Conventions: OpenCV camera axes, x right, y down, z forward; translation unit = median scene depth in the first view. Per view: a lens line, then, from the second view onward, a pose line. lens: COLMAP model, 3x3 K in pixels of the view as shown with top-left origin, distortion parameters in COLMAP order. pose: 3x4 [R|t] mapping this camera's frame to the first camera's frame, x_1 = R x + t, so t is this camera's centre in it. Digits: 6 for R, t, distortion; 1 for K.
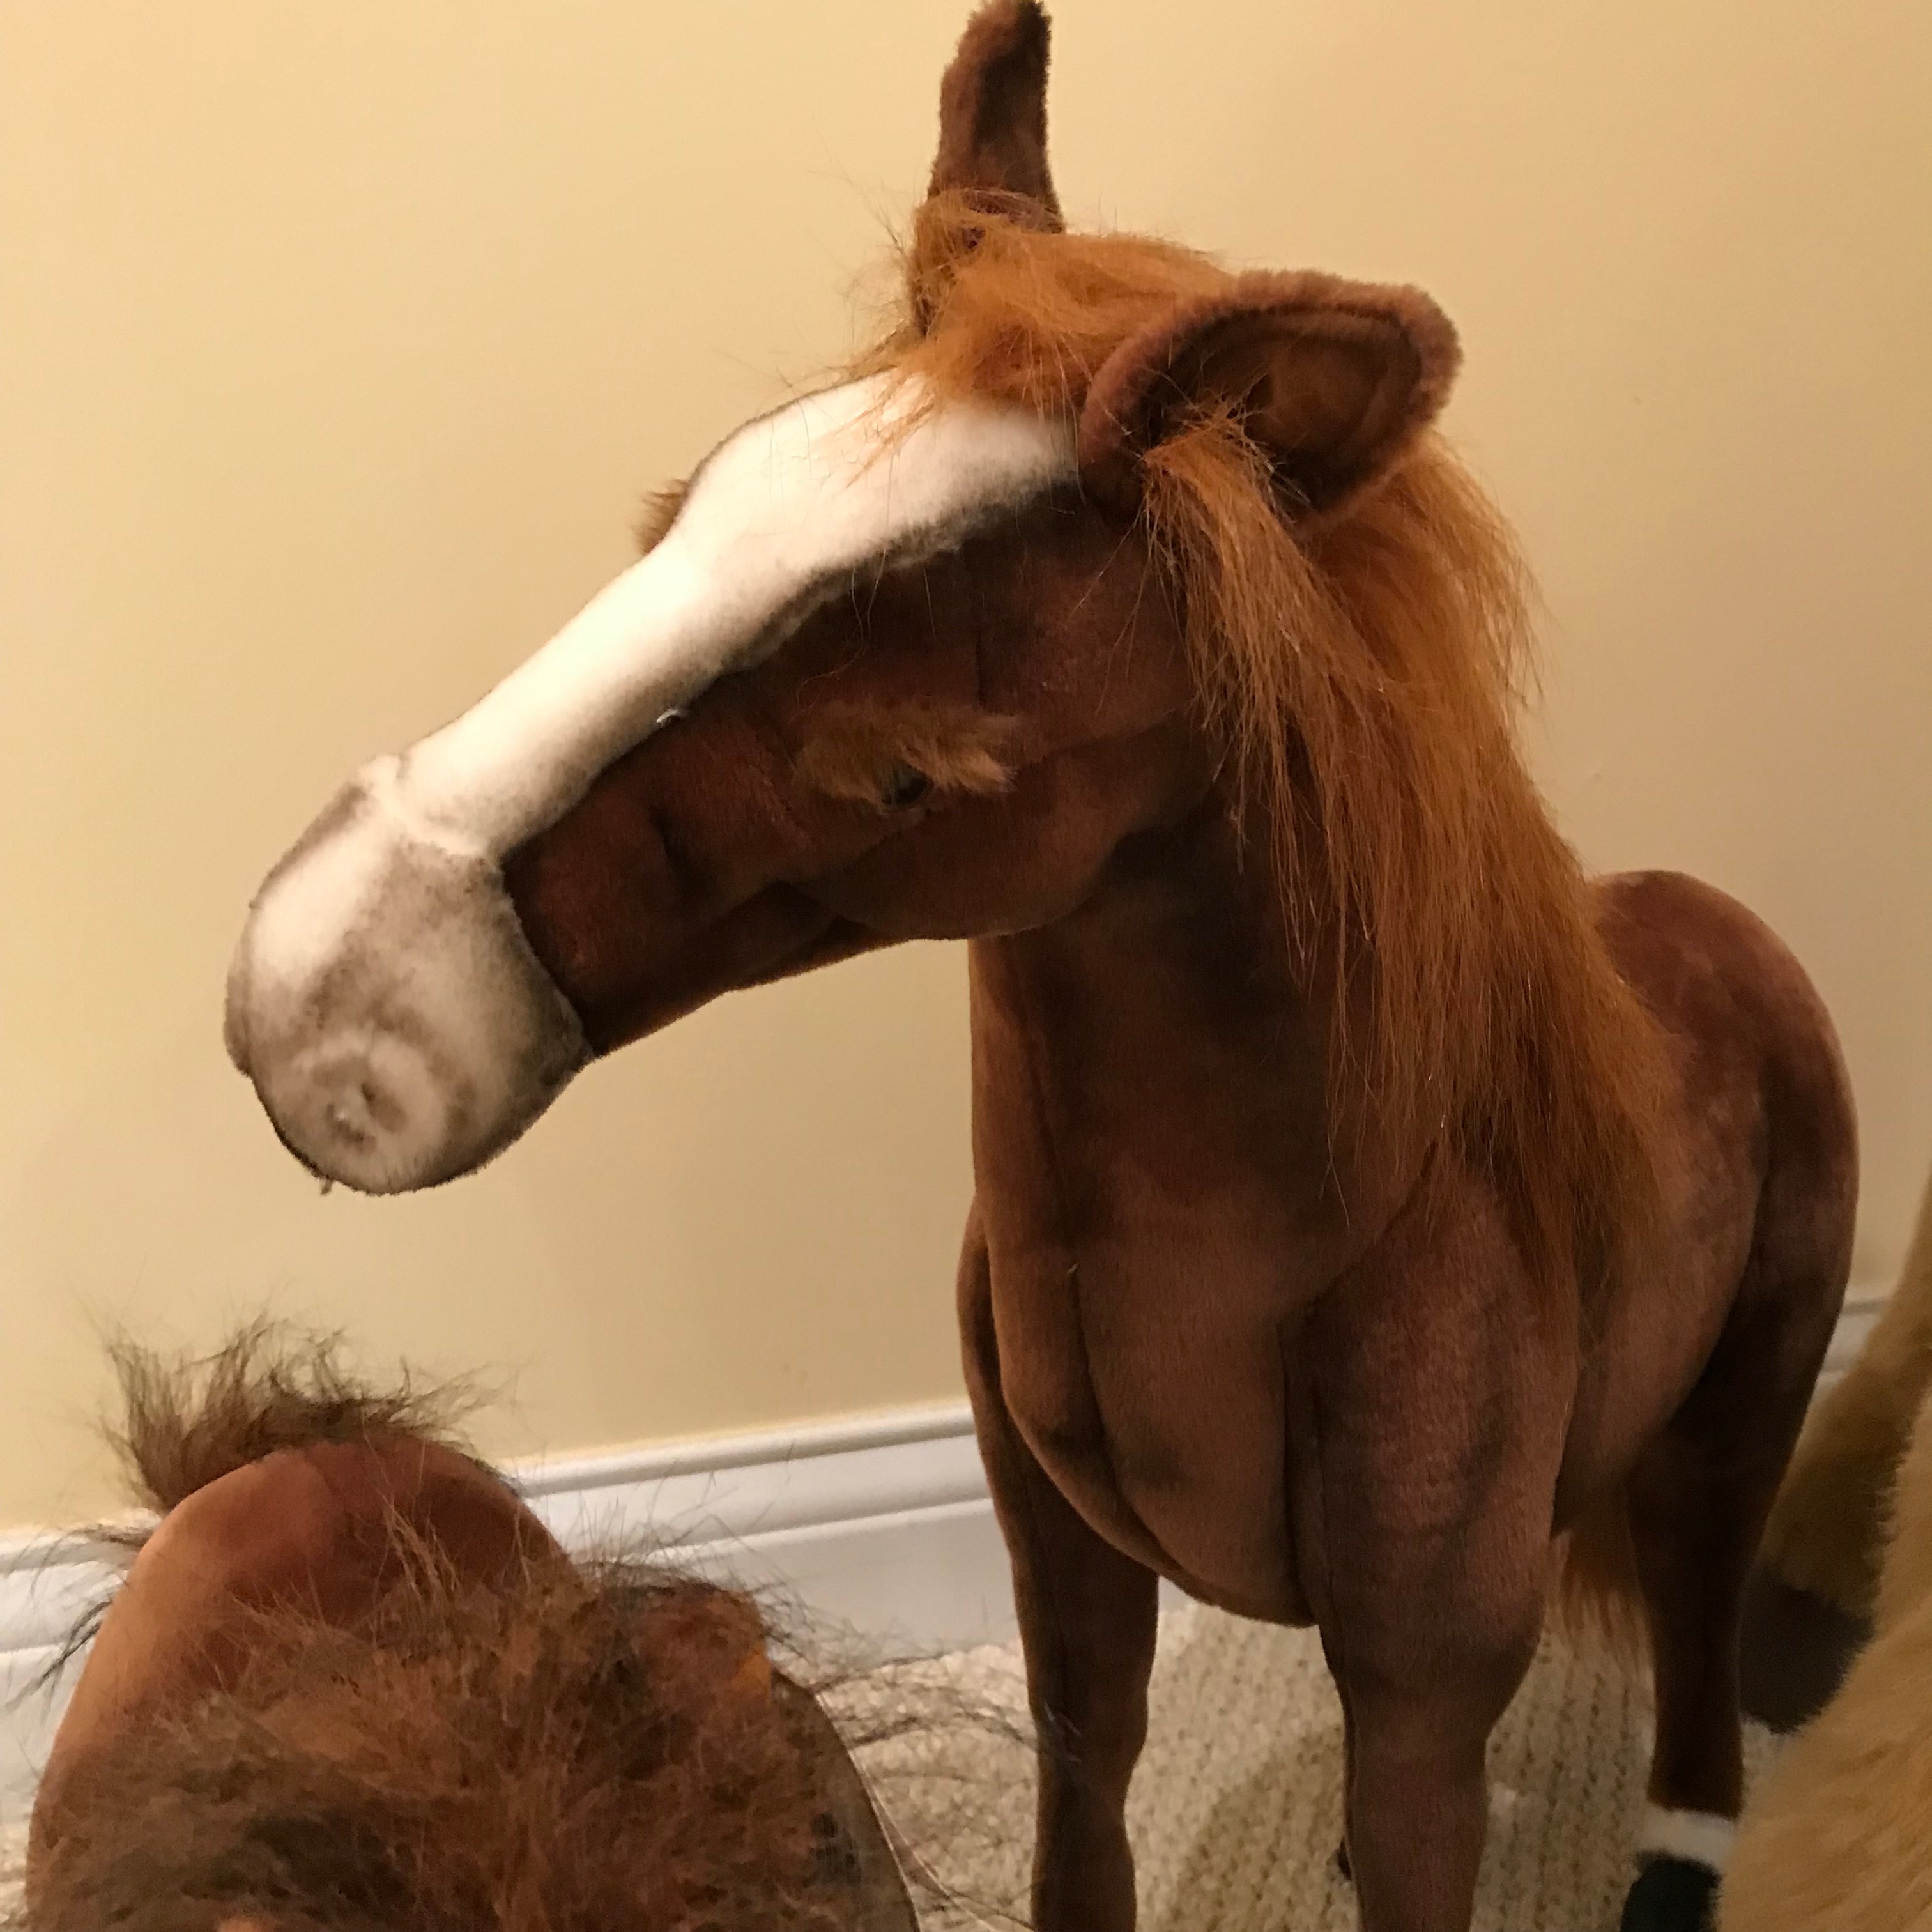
lens RADIAL K [[2182.9, 0, 984.6], [0, 2182.9, 963.3], [0, 0, 1]] dist [0.034488, 0.000000]
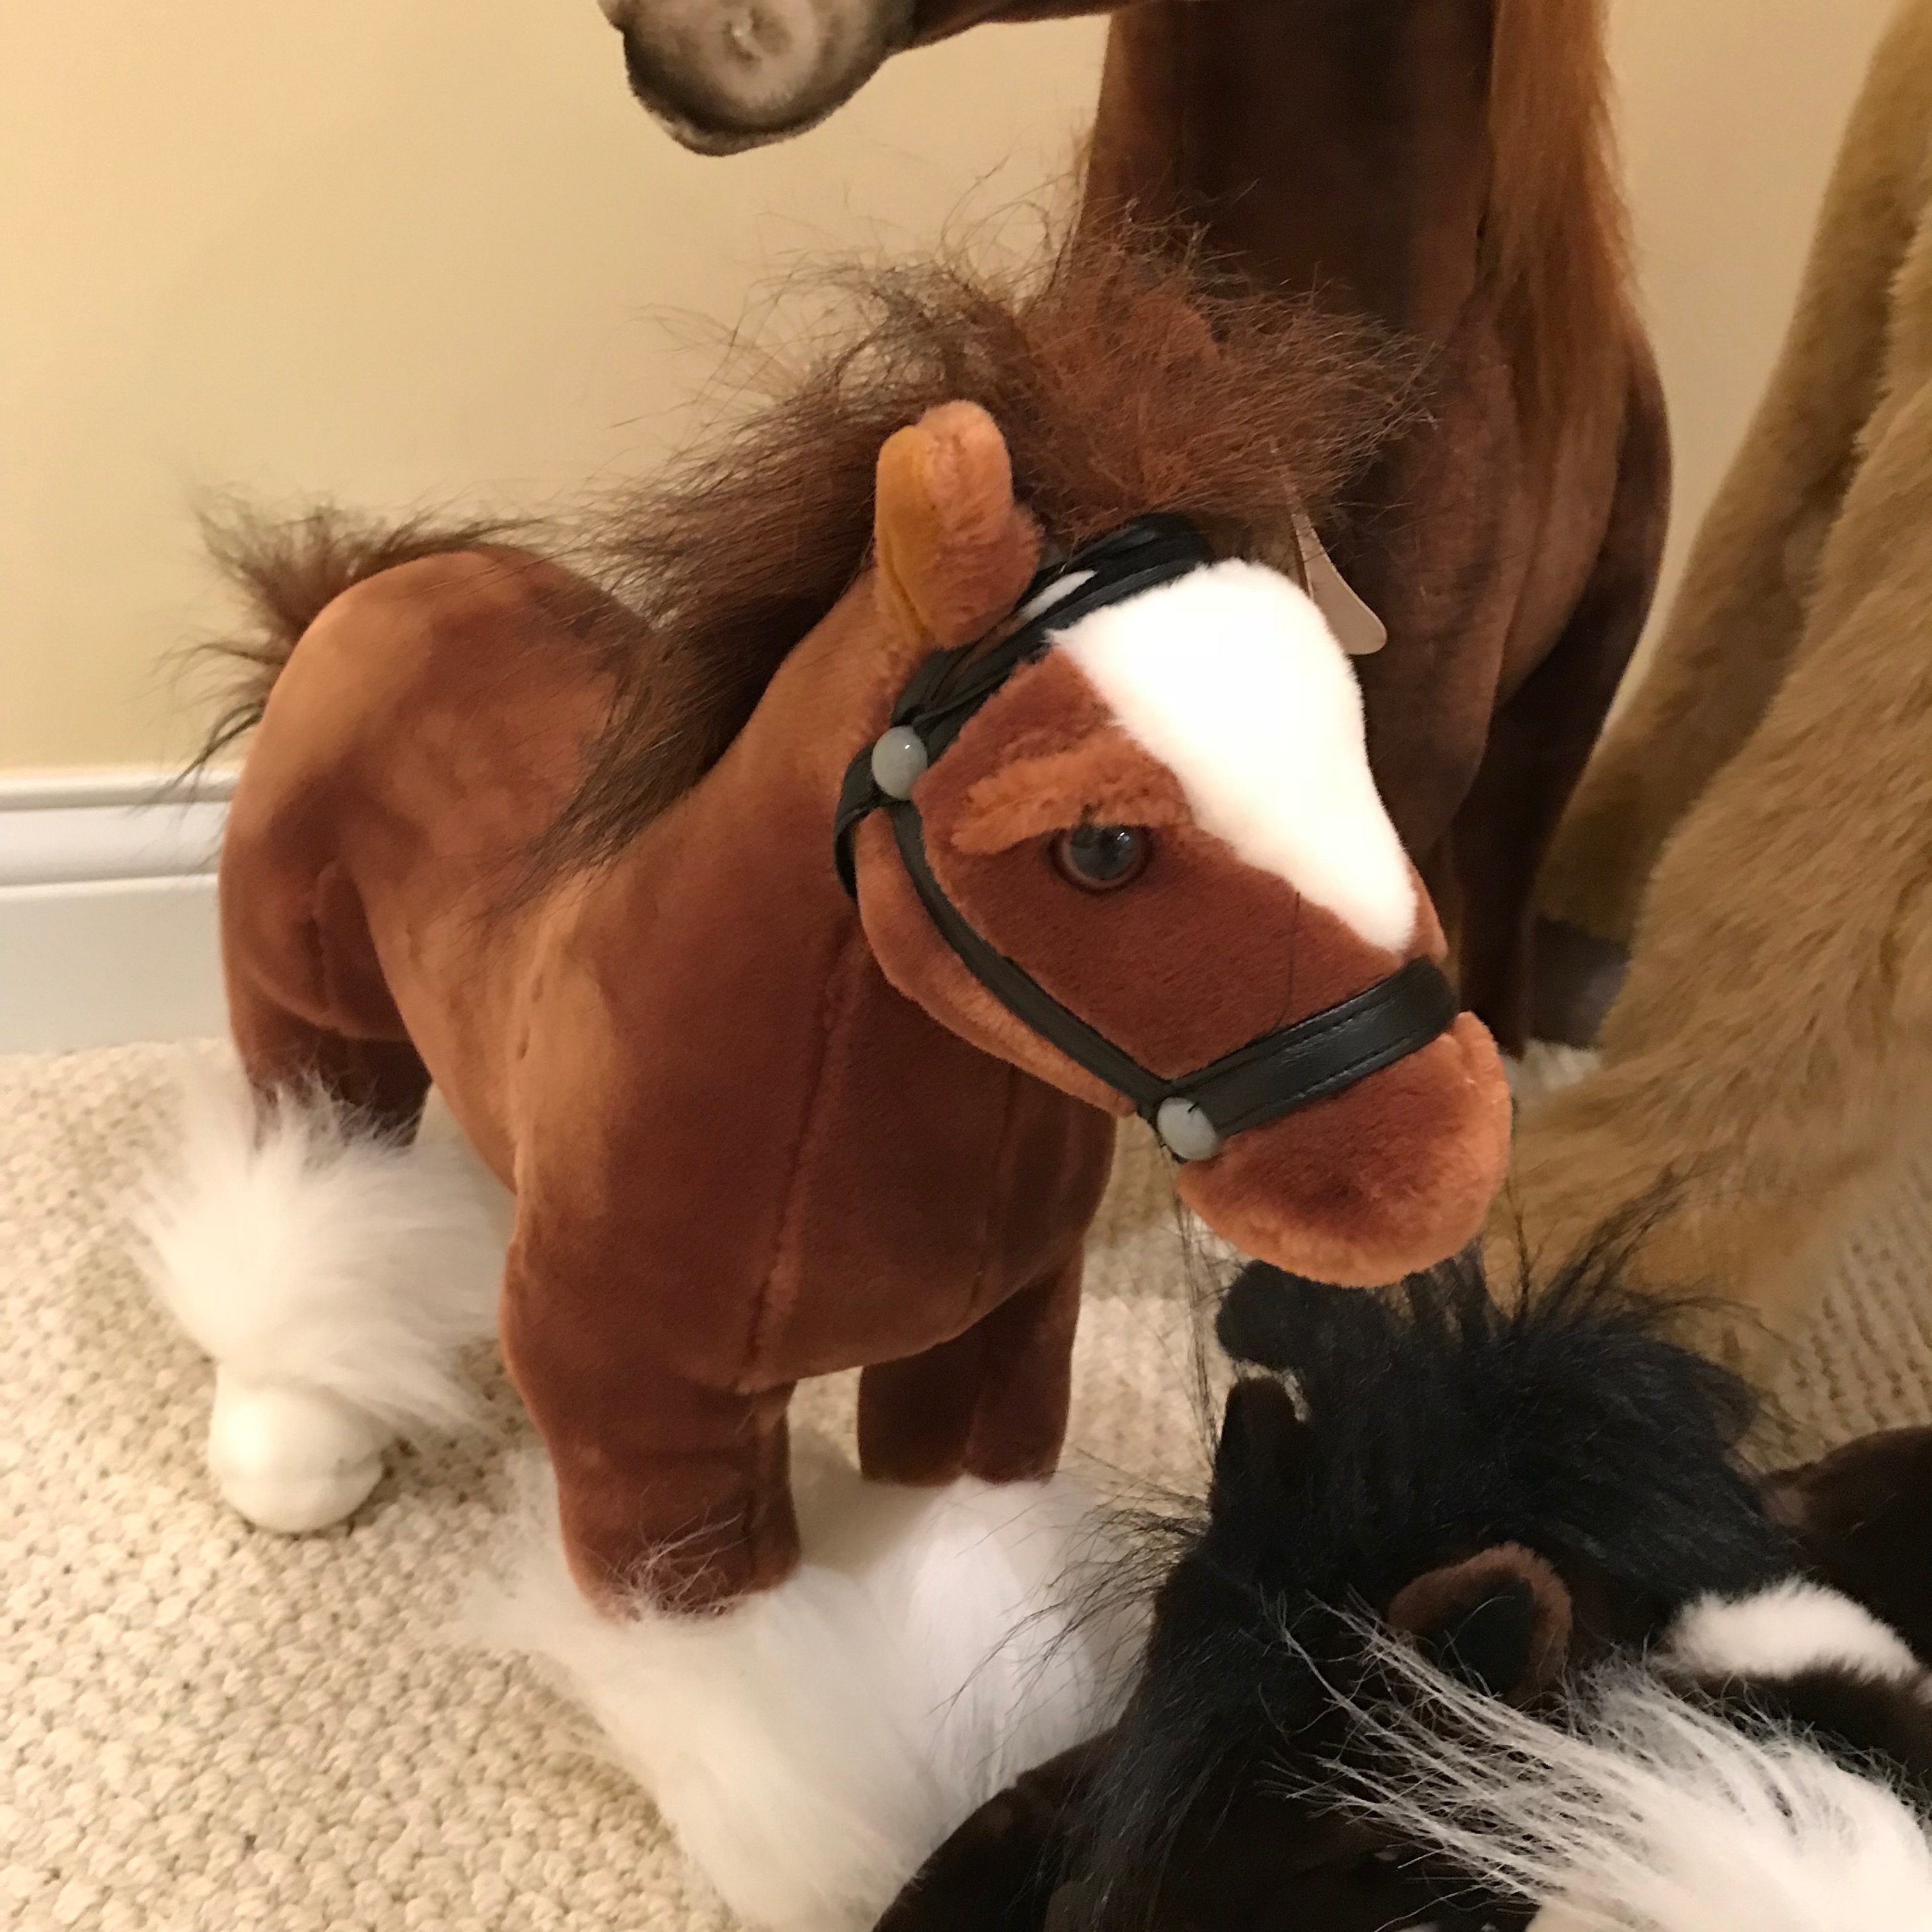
lens RADIAL K [[2182.9, 0, 948.9], [0, 2182.9, 961.7], [0, 0, 1]] dist [0.034488, 0.000000]
pose [[0.984970, 0.018894, 0.171689, -0.272628], [-0.043477, 0.989115, 0.140574, 0.285166], [-0.167164, -0.145926, 0.975070, -0.174923]]
